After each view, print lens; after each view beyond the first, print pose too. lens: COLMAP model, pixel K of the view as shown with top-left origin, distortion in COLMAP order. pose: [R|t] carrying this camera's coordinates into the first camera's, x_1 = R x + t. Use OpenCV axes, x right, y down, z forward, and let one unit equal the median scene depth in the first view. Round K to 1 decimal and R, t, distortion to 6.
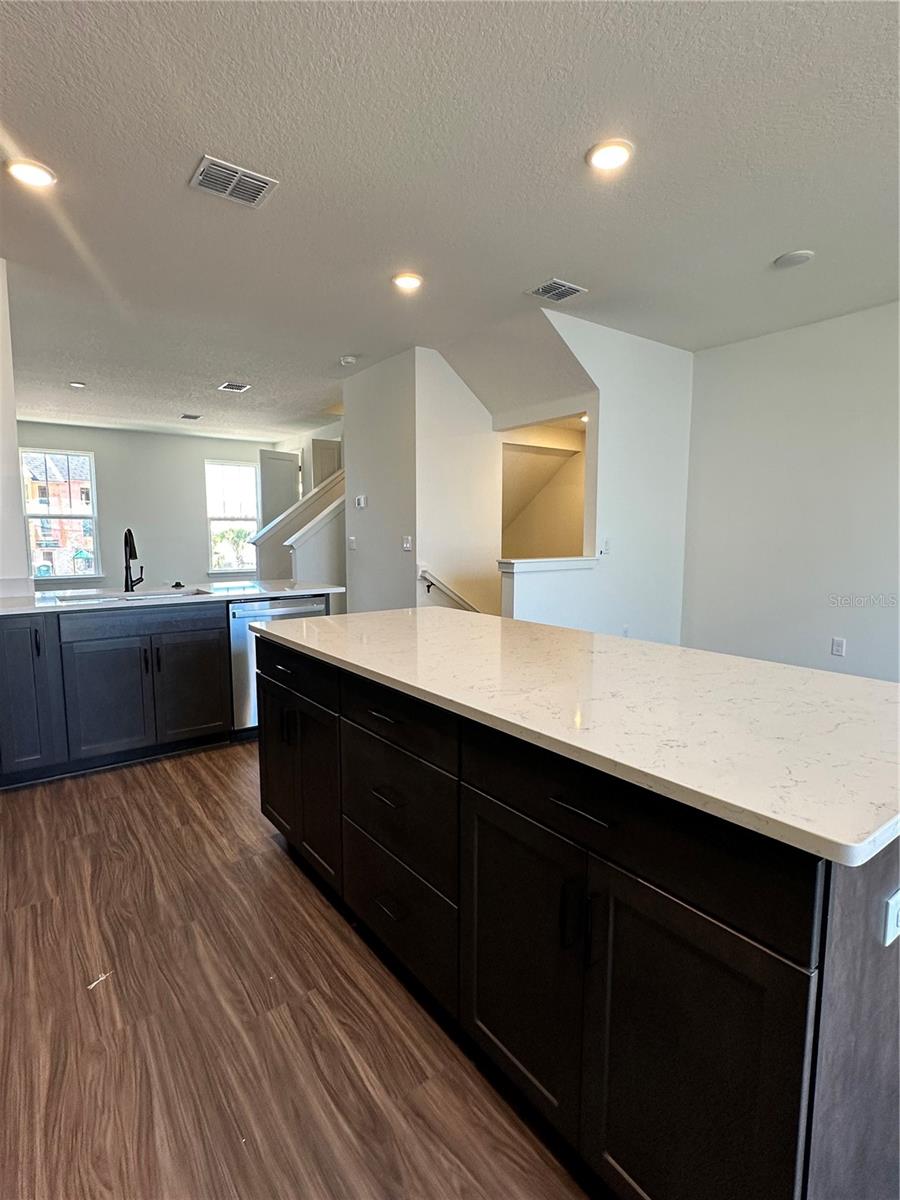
lens RADIAL K [[596.6, 0, 446.8], [0, 596.6, 597.2], [0, 0, 1]] dist [-0.003677, 0.000619]
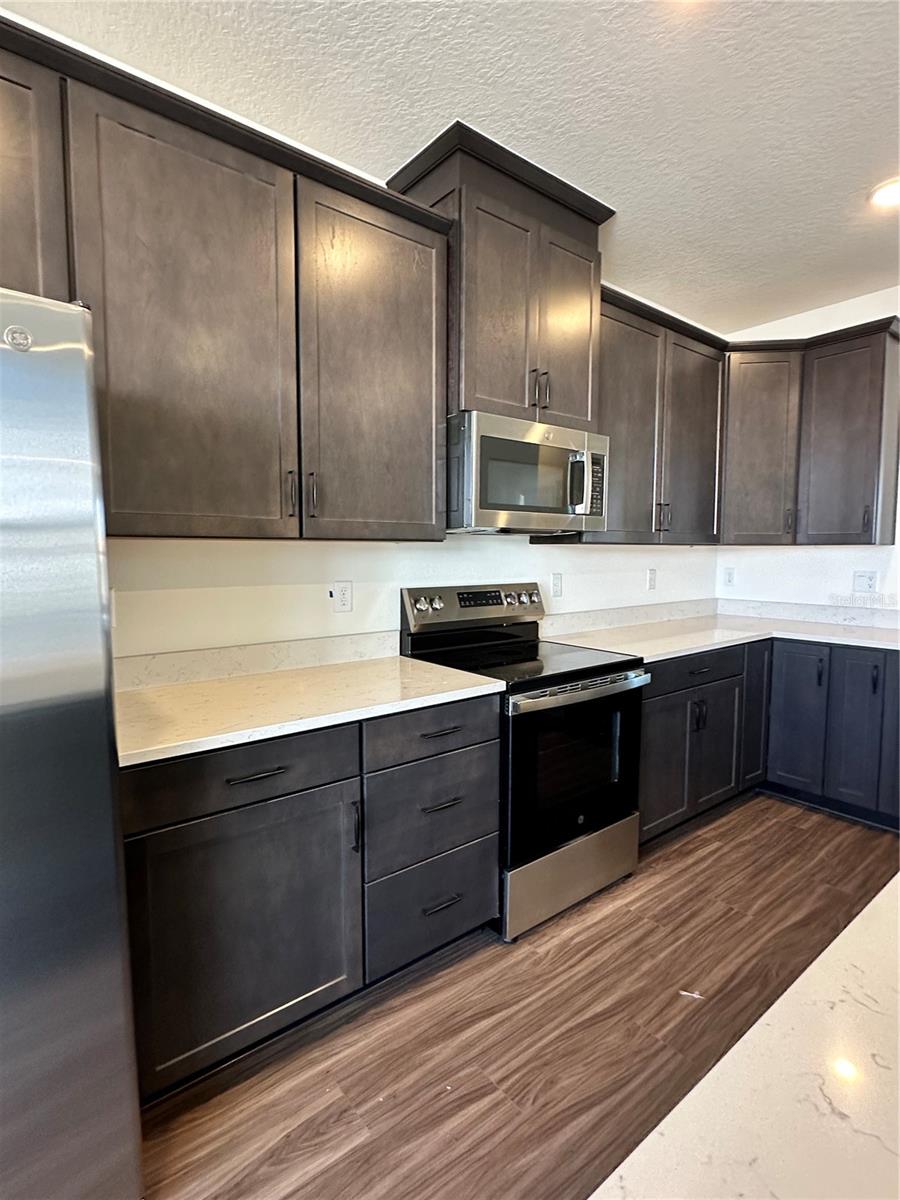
lens RADIAL K [[596.6, 0, 446.8], [0, 596.6, 597.2], [0, 0, 1]] dist [-0.003677, 0.000619]
pose [[0.031689, 0.080282, -0.996268, 0.232901], [-0.109475, 0.991051, 0.076380, -0.052026], [0.993484, 0.106646, 0.040194, 0.262830]]
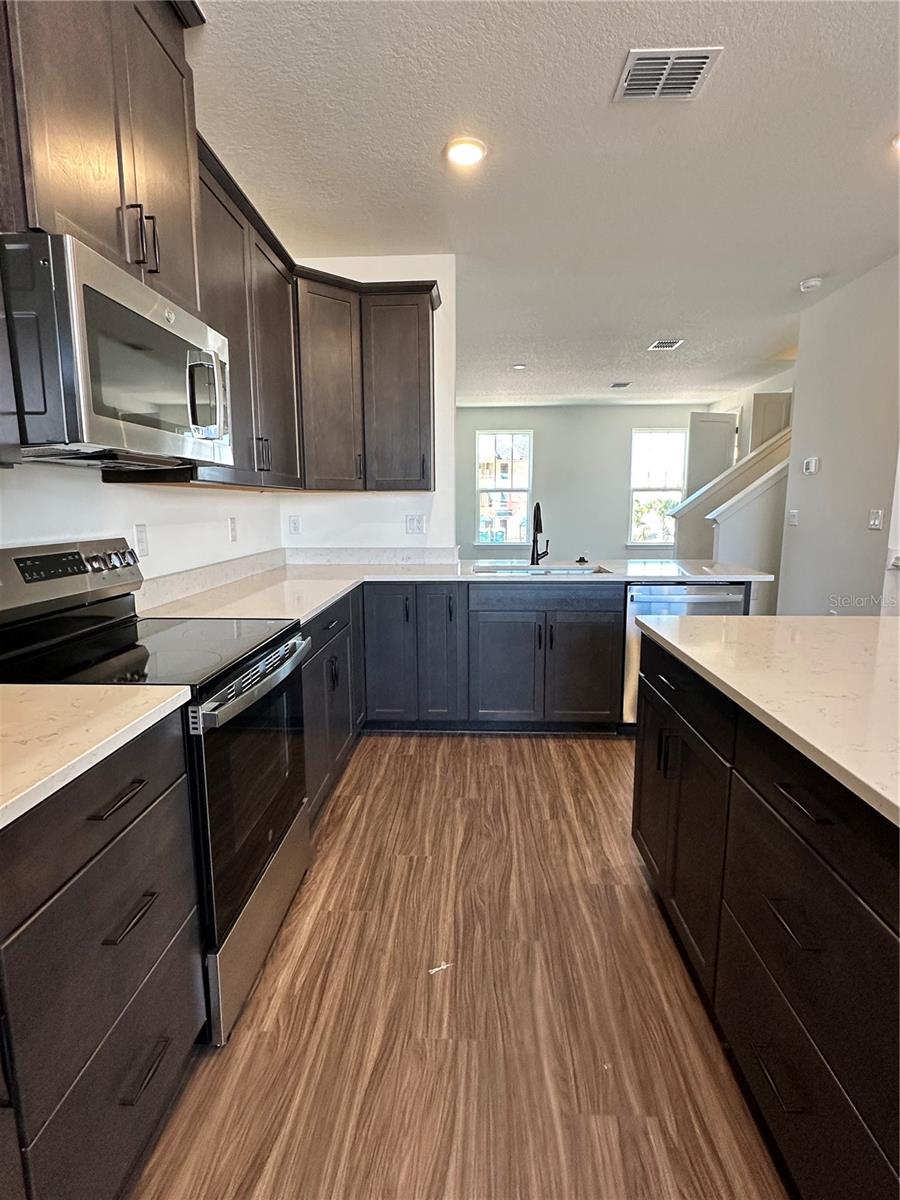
lens RADIAL K [[596.6, 0, 446.8], [0, 596.6, 597.2], [0, 0, 1]] dist [-0.003677, 0.000619]
pose [[0.773149, 0.095122, -0.627051, -0.009367], [-0.064012, 0.995344, 0.072064, -0.022593], [0.630986, -0.015577, 0.775638, 0.146905]]
